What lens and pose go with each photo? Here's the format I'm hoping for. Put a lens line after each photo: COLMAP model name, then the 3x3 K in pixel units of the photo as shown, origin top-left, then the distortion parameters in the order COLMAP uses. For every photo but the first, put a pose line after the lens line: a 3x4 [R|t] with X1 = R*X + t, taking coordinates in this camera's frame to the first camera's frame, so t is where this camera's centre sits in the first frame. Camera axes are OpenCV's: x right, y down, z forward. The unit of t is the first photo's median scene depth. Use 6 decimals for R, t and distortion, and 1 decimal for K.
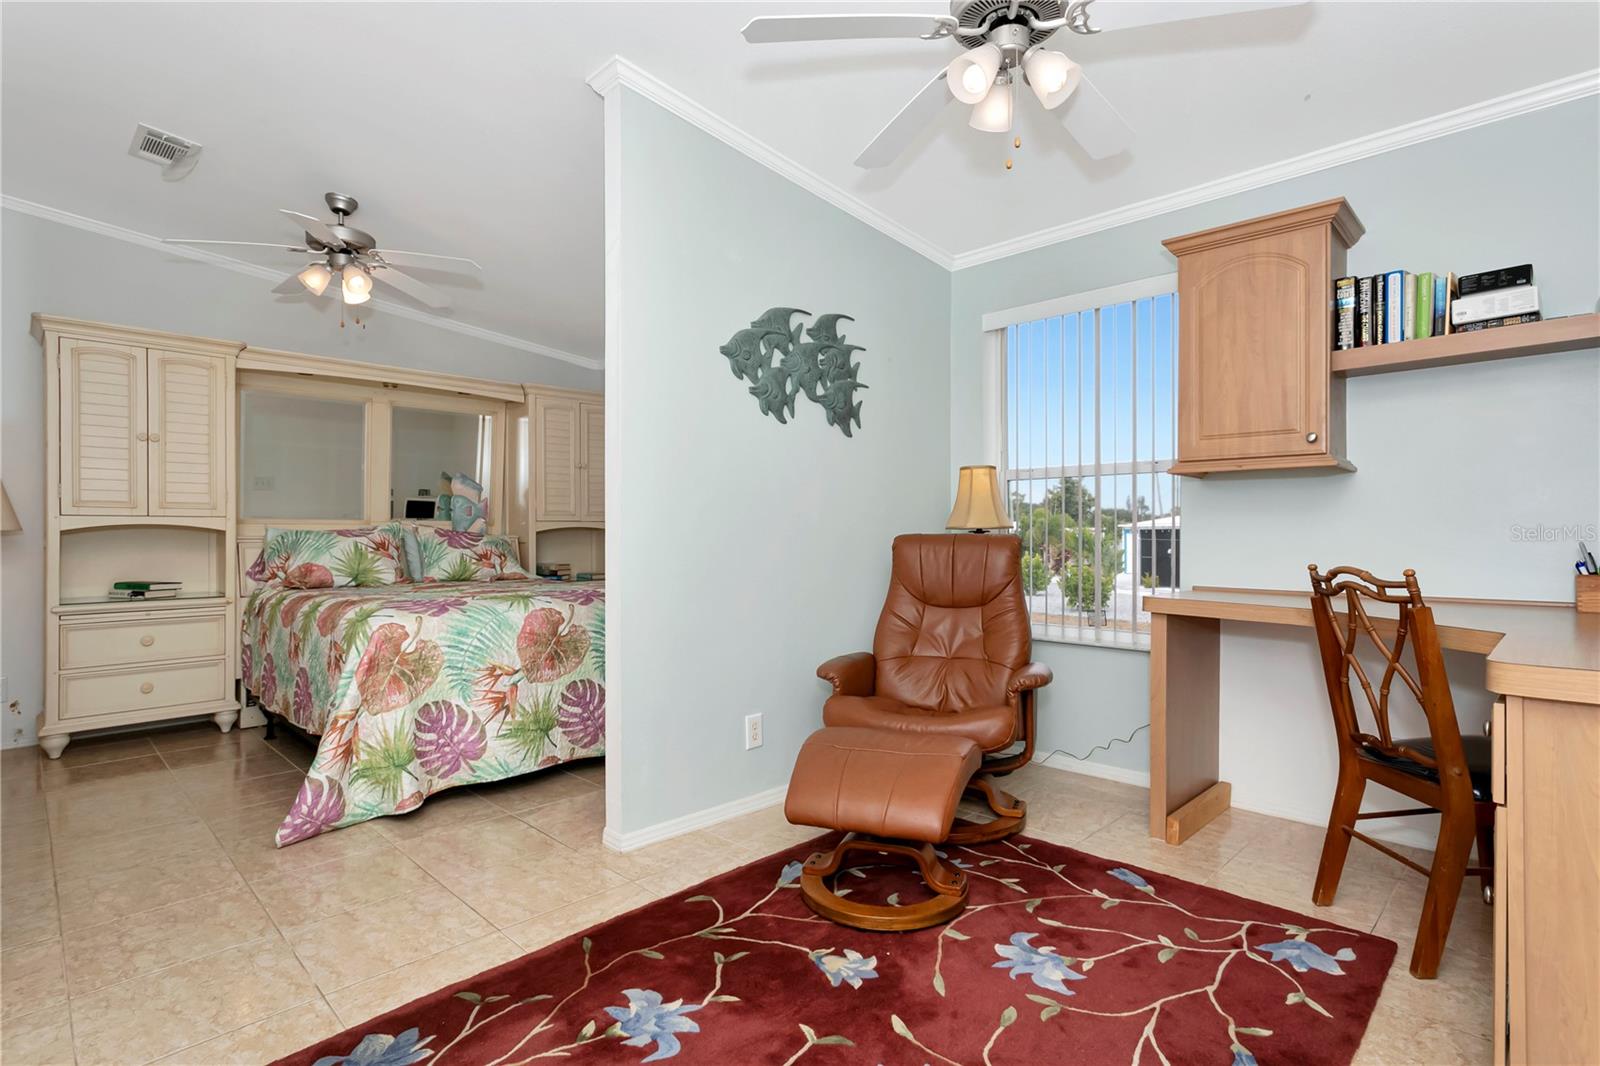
lens RADIAL K [[799.5, 0, 802.7], [0, 799.5, 528.9], [0, 0, 1]] dist [-0.005774, 0.000014]
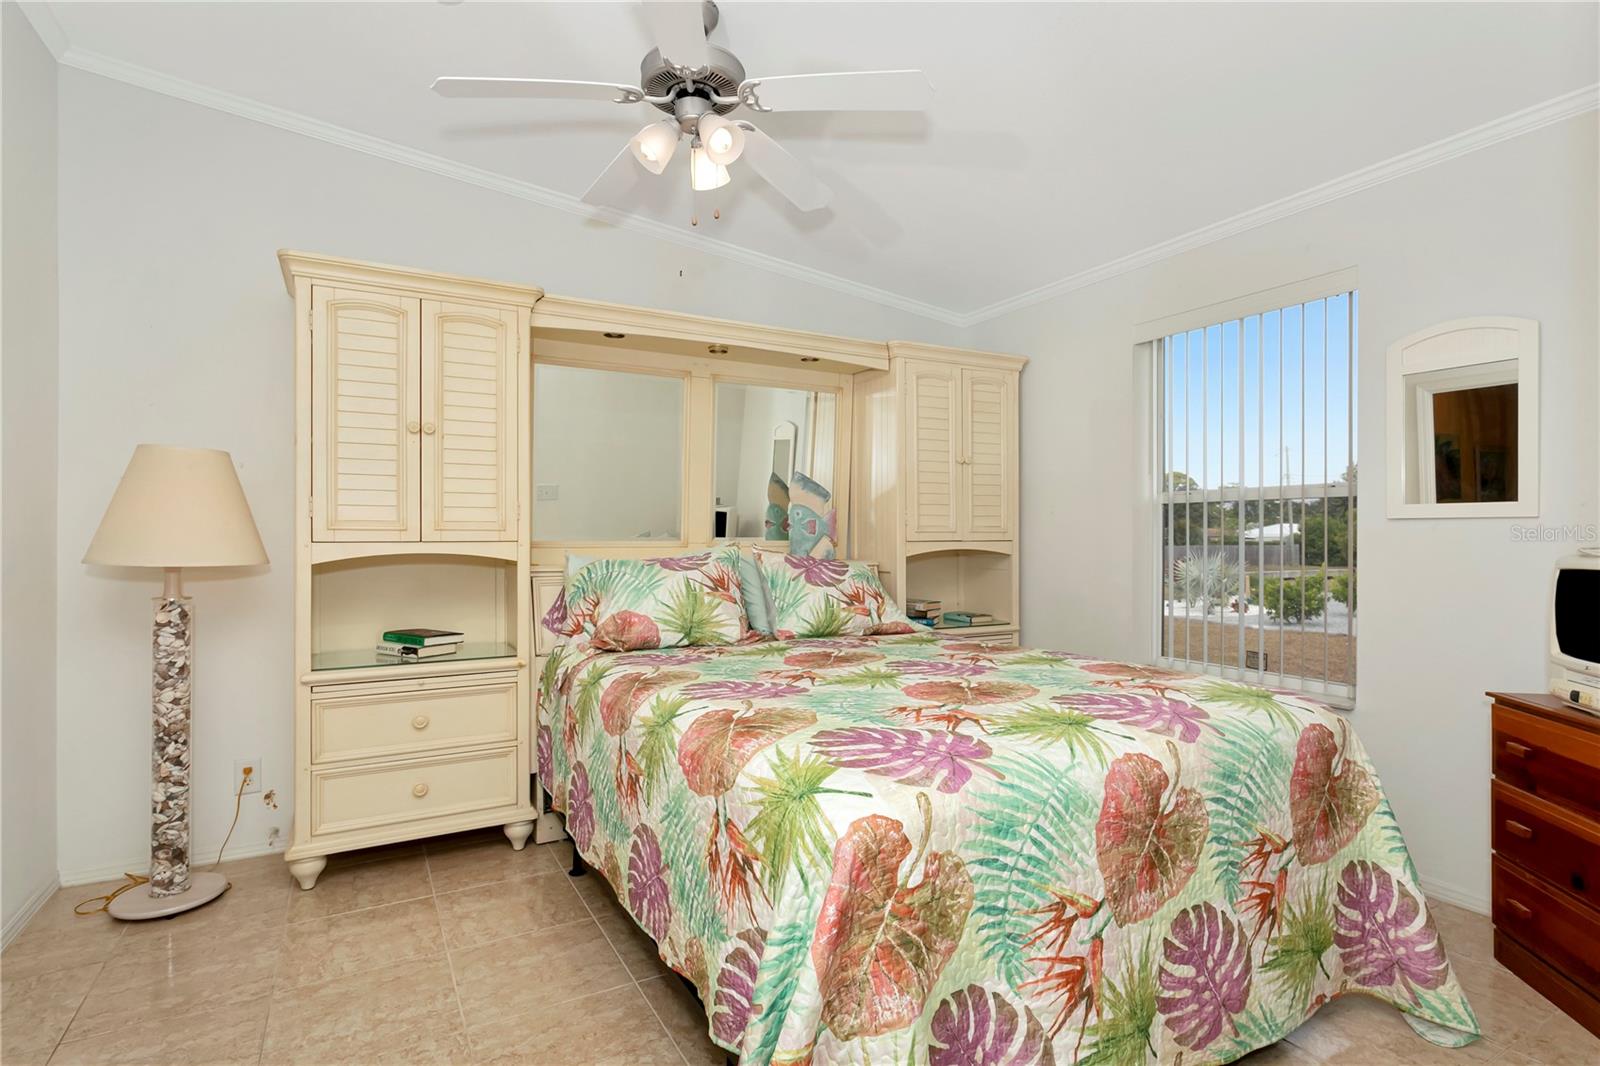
lens RADIAL K [[795.2, 0, 798.9], [0, 795.2, 531.5], [0, 0, 1]] dist [-0.020635, 0.000445]
pose [[0.963771, -0.000194, -0.266733, -0.321563], [0.000257, 1.000000, 0.000202, -0.024759], [0.266733, -0.000264, 0.963771, 0.423817]]
